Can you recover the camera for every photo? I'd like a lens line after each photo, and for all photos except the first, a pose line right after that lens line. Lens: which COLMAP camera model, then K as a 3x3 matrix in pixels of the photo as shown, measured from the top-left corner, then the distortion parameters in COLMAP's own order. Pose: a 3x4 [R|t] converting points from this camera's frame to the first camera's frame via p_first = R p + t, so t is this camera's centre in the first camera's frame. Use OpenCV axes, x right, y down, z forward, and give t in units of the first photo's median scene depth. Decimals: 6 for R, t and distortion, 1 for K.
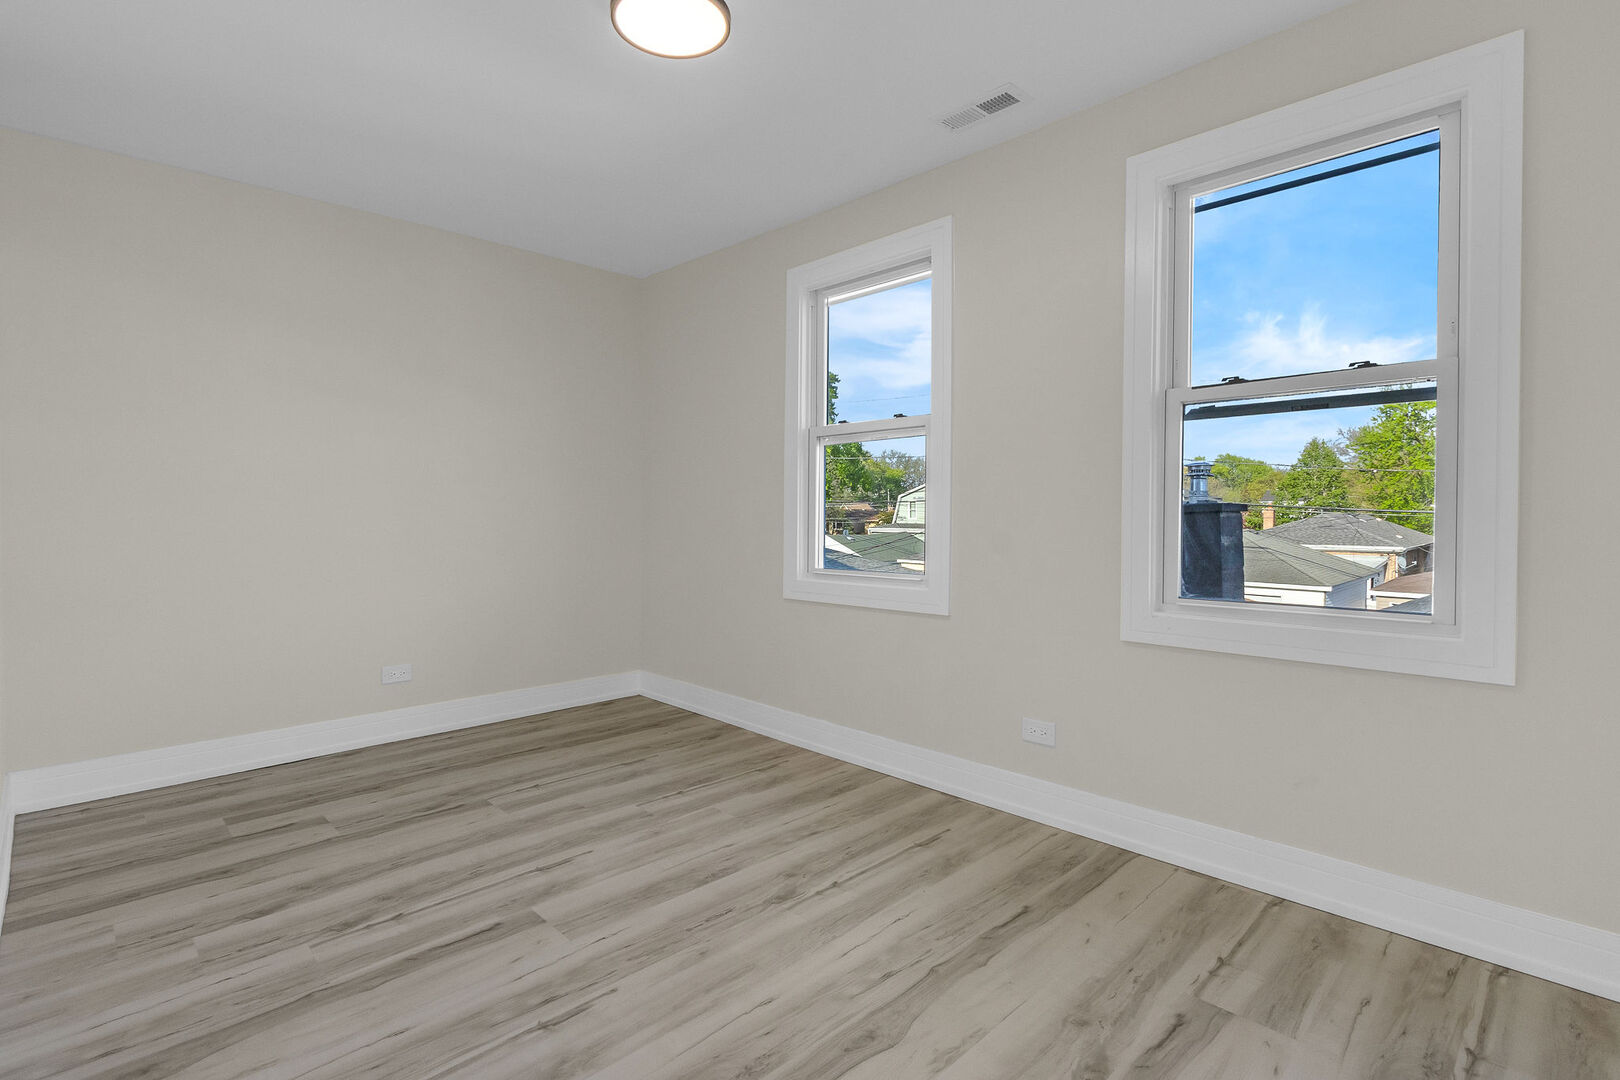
lens RADIAL K [[796.7, 0, 805.6], [0, 796.7, 526.6], [0, 0, 1]] dist [0.003117, -0.000167]
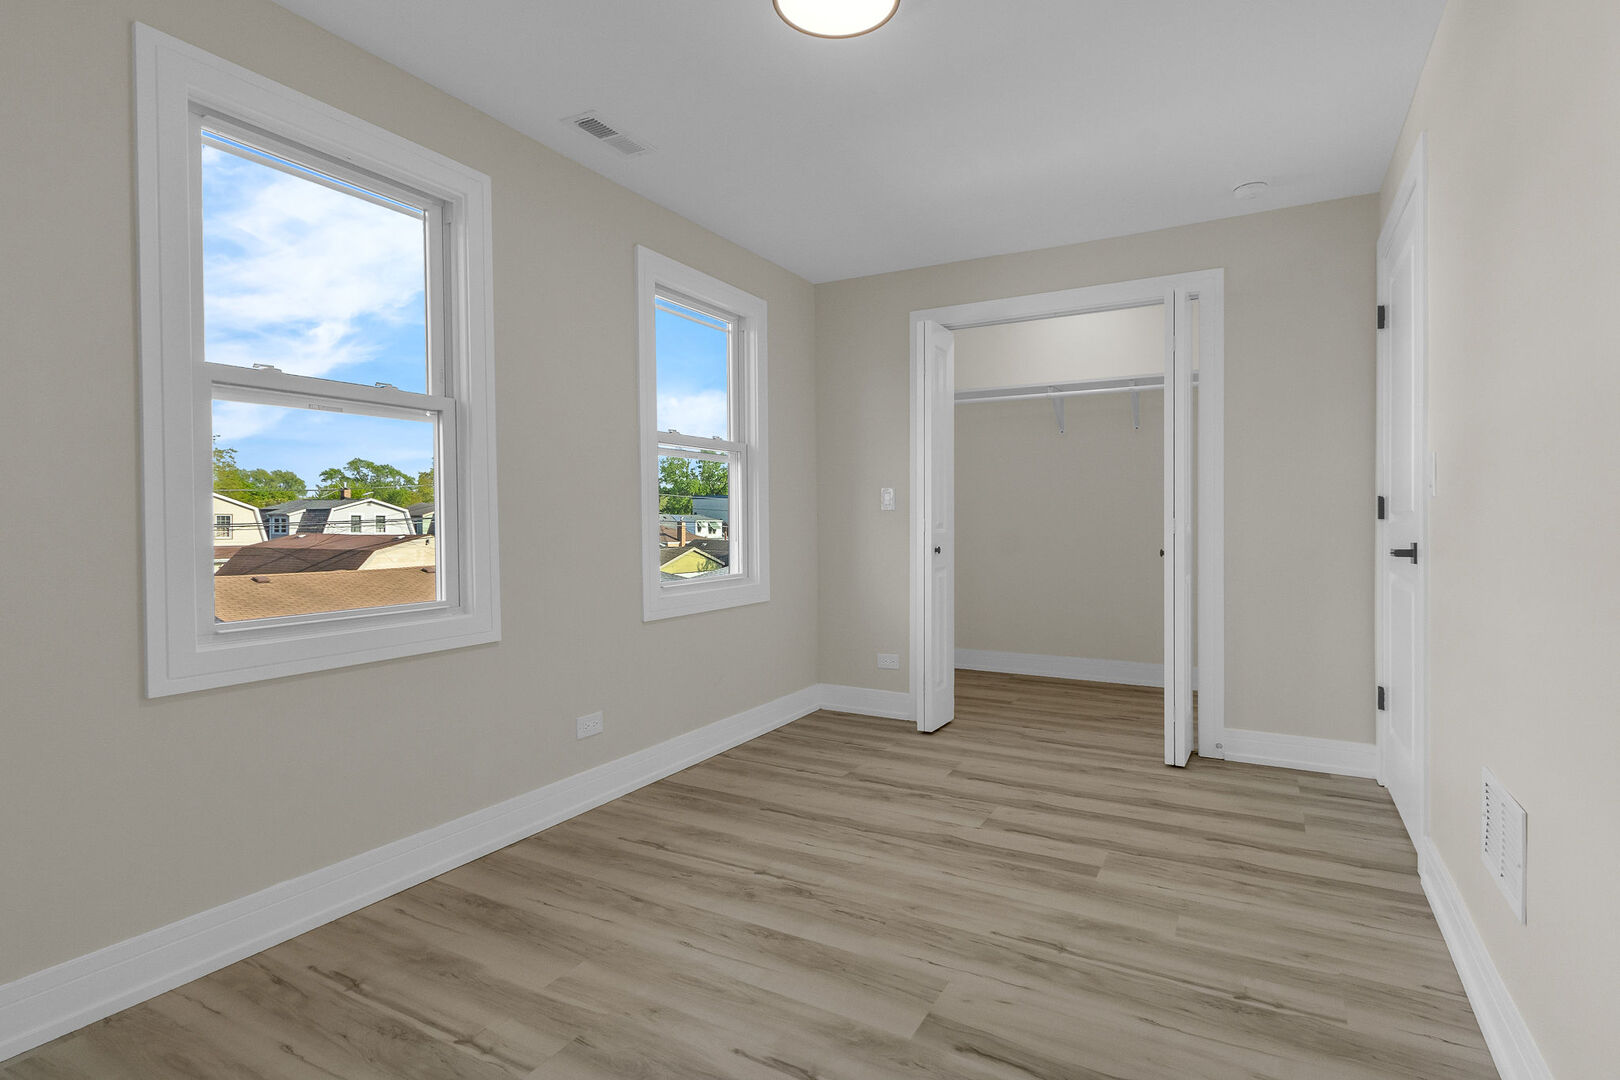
lens RADIAL K [[796.7, 0, 805.6], [0, 796.7, 526.6], [0, 0, 1]] dist [0.003117, -0.000167]
pose [[-0.294043, -0.006173, 0.955772, -0.981727], [0.017465, 0.999777, 0.011830, -0.022375], [-0.955633, 0.020171, -0.293869, 1.234240]]
